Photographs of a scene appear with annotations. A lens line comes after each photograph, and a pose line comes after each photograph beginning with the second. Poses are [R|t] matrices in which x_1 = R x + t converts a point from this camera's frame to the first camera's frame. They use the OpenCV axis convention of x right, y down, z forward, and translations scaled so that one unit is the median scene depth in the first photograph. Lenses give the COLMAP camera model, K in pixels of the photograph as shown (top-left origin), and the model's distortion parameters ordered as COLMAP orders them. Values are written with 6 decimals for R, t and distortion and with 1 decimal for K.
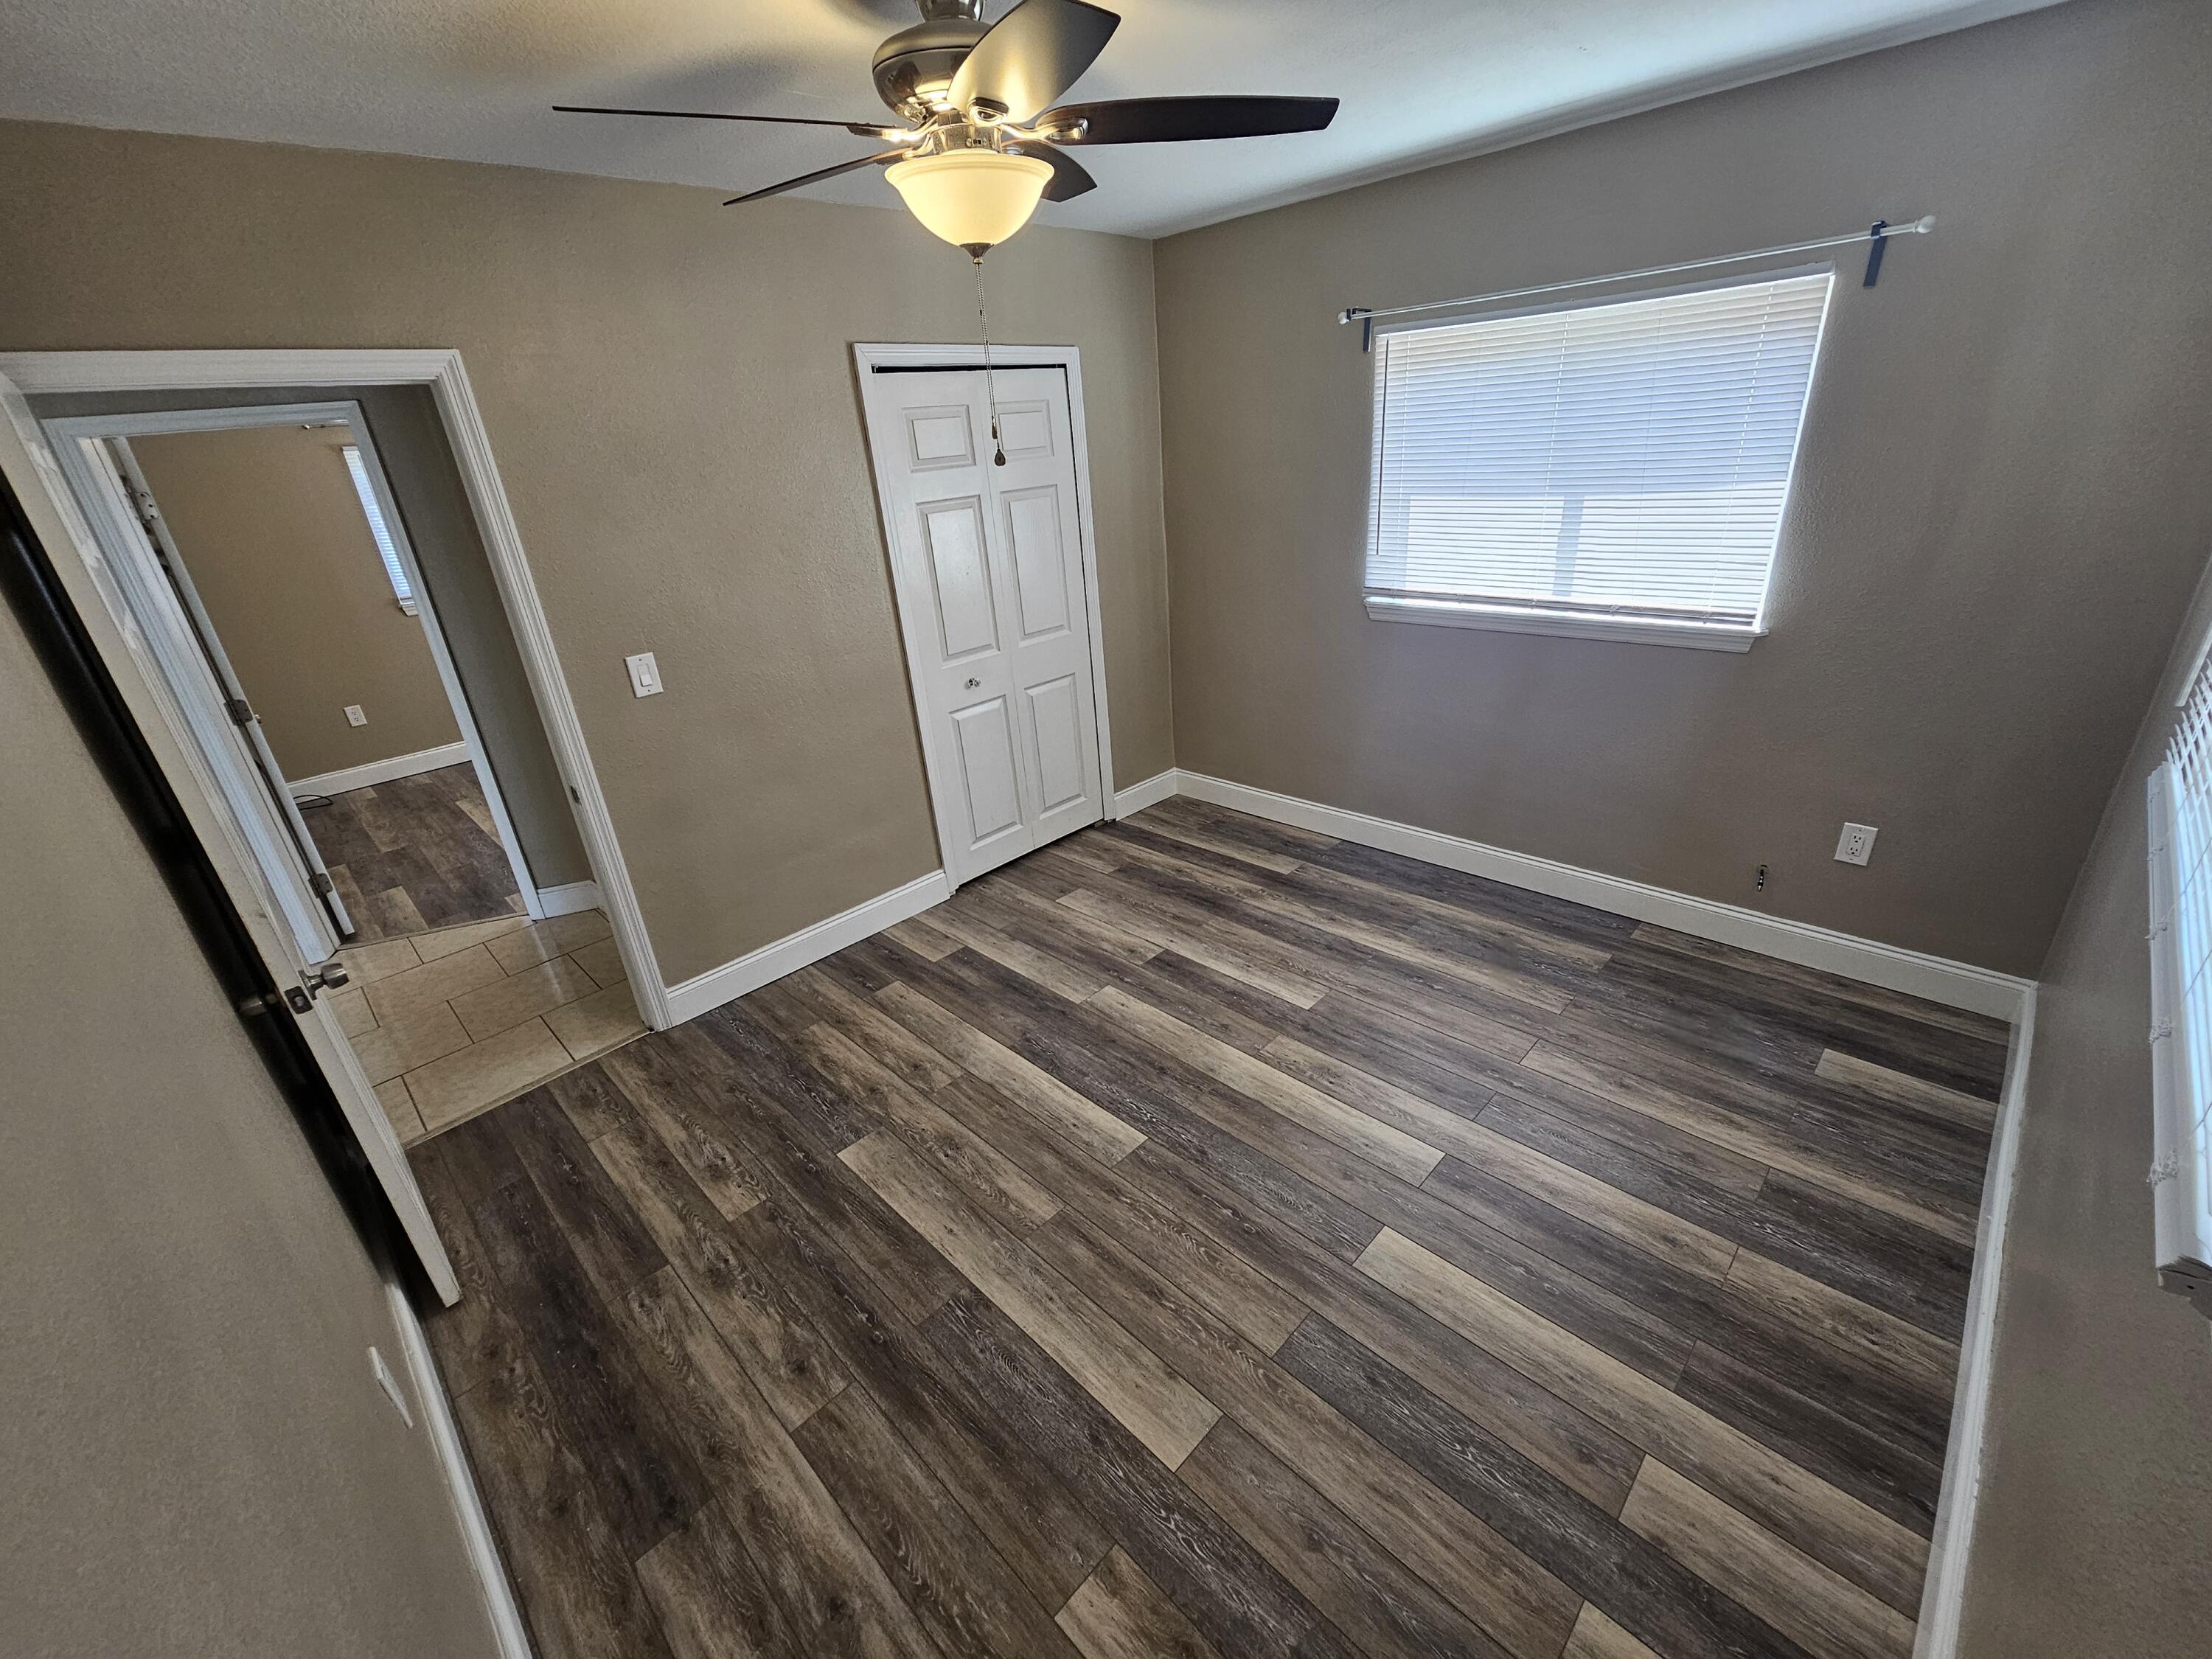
lens RADIAL K [[907.9, 0, 1113.4], [0, 907.9, 832.8], [0, 0, 1]] dist [0.000690, -0.000720]
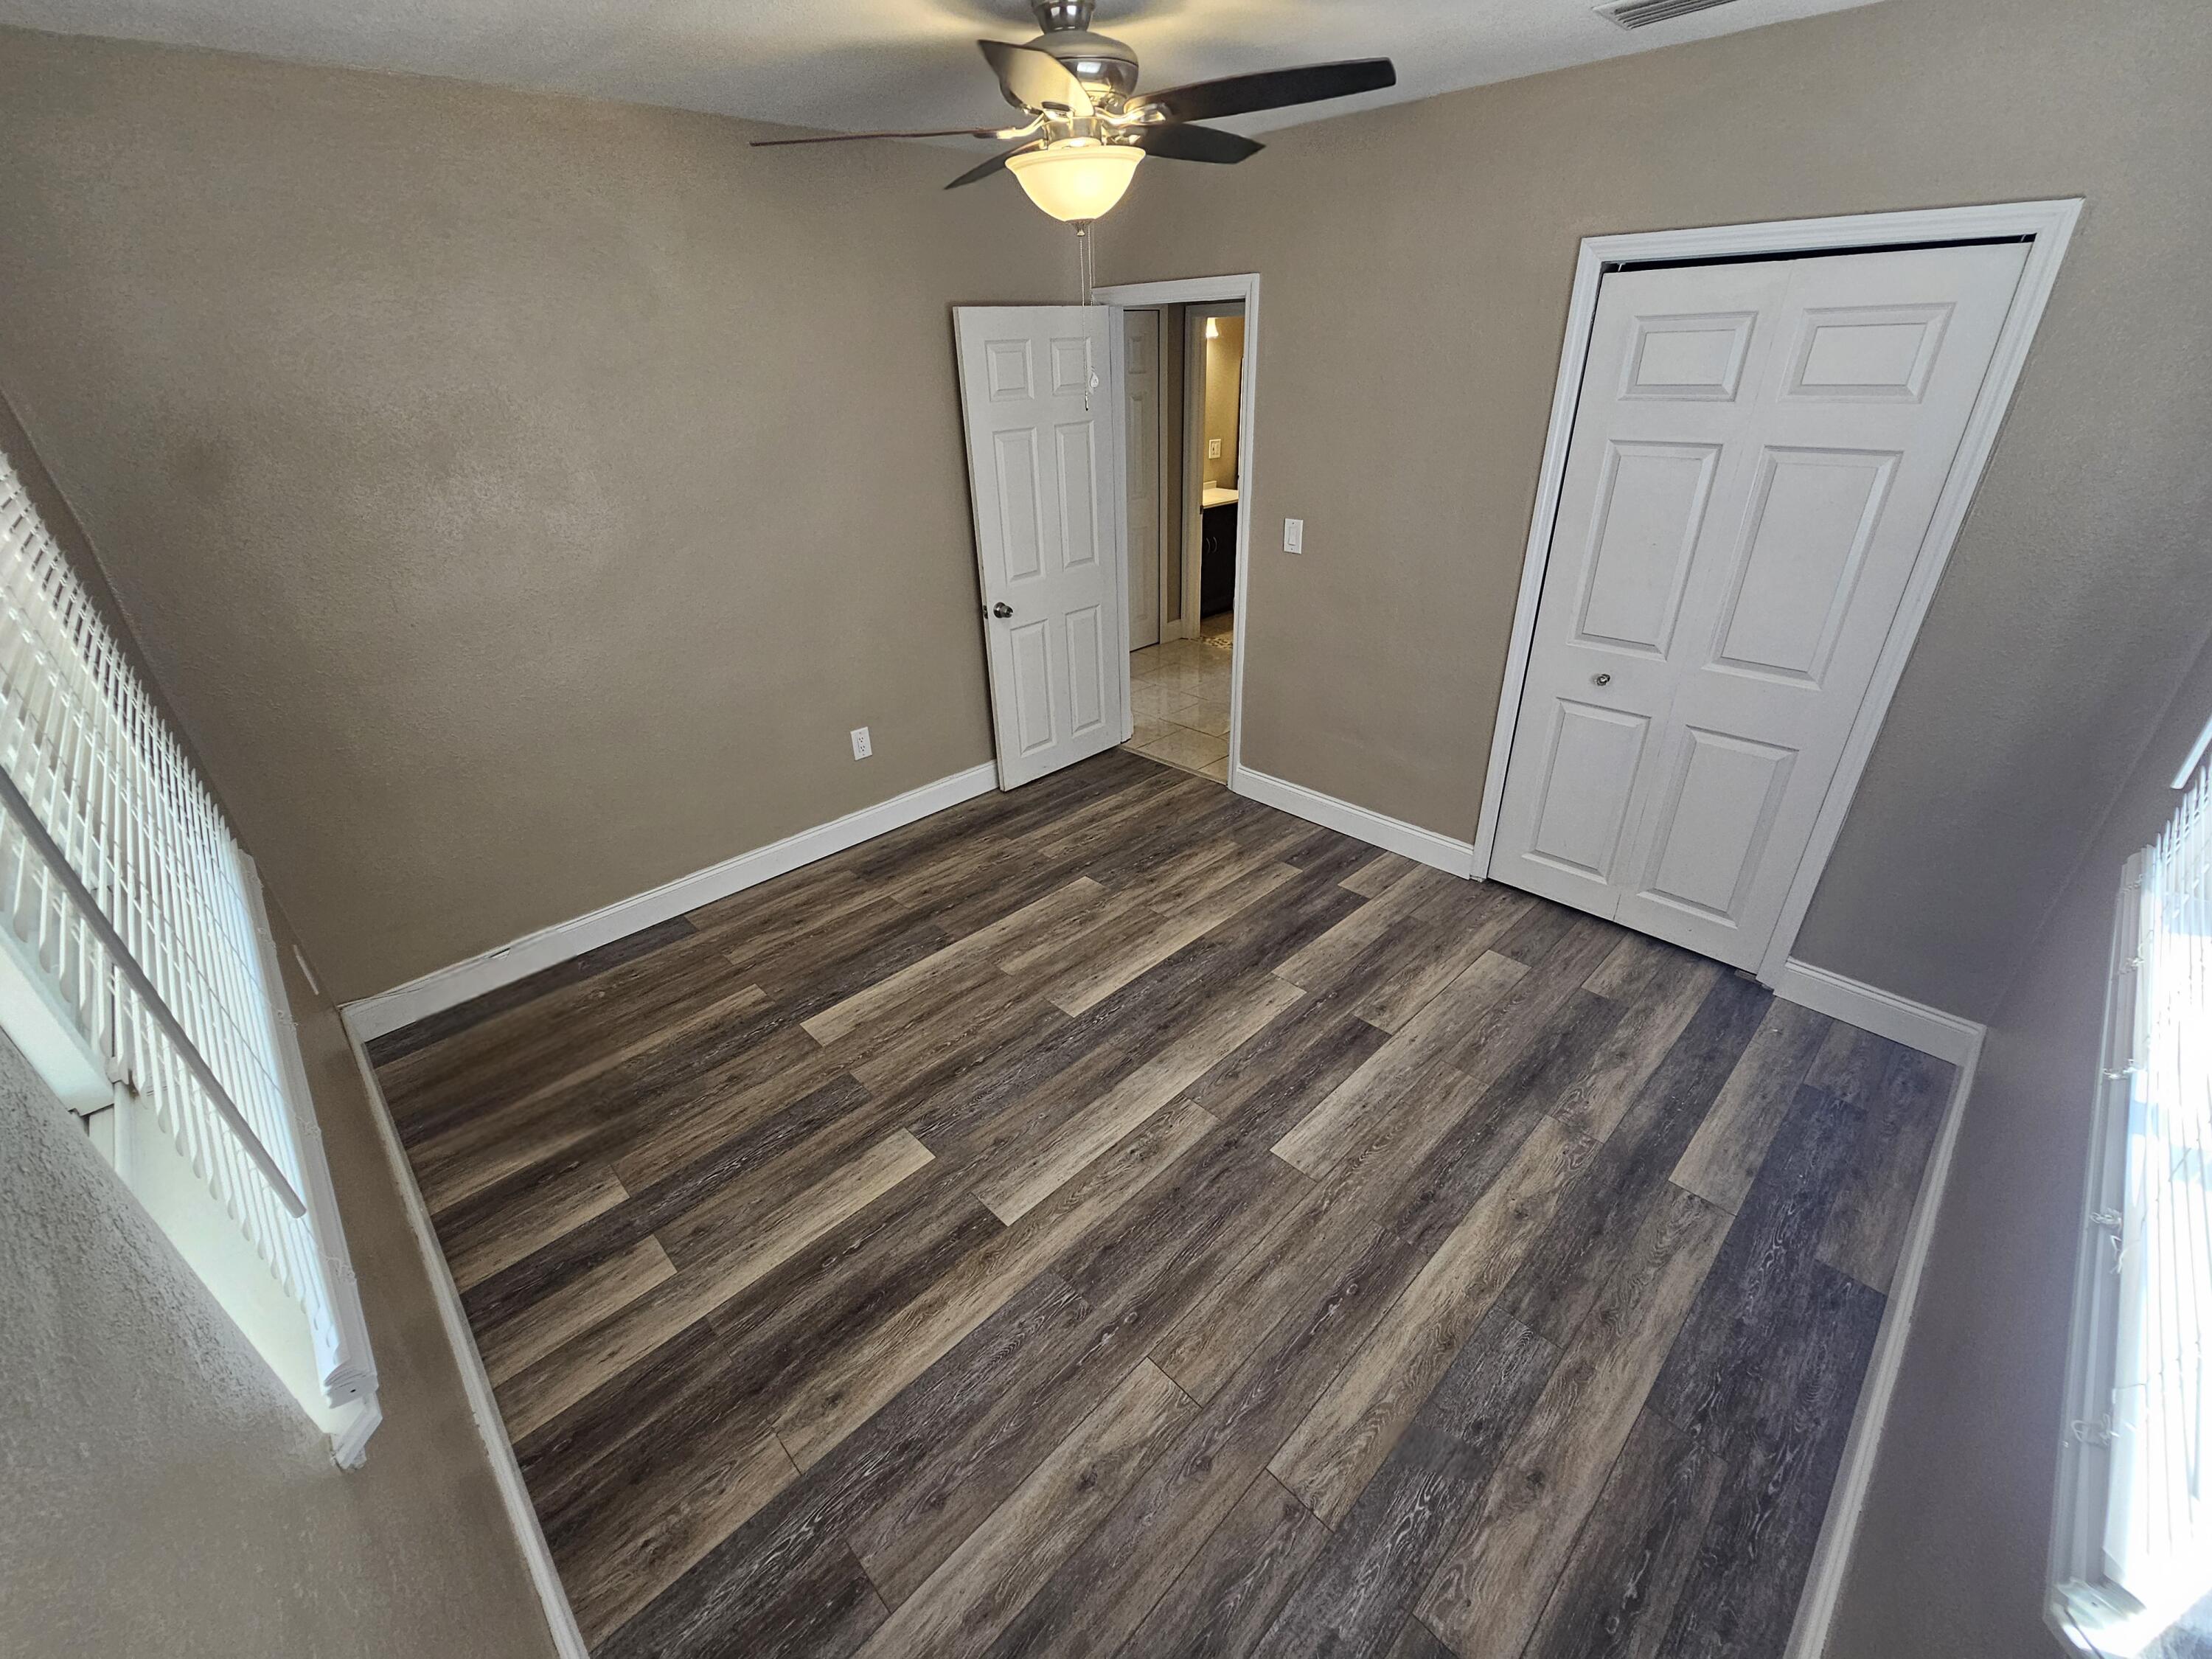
lens RADIAL K [[907.9, 0, 1111.9], [0, 907.9, 829.4], [0, 0, 1]] dist [0.000690, -0.000720]
pose [[-0.016768, 0.530737, -0.847371, 0.841031], [-0.380413, 0.780368, 0.496298, -0.417765], [0.924665, 0.330673, 0.188814, 0.709652]]
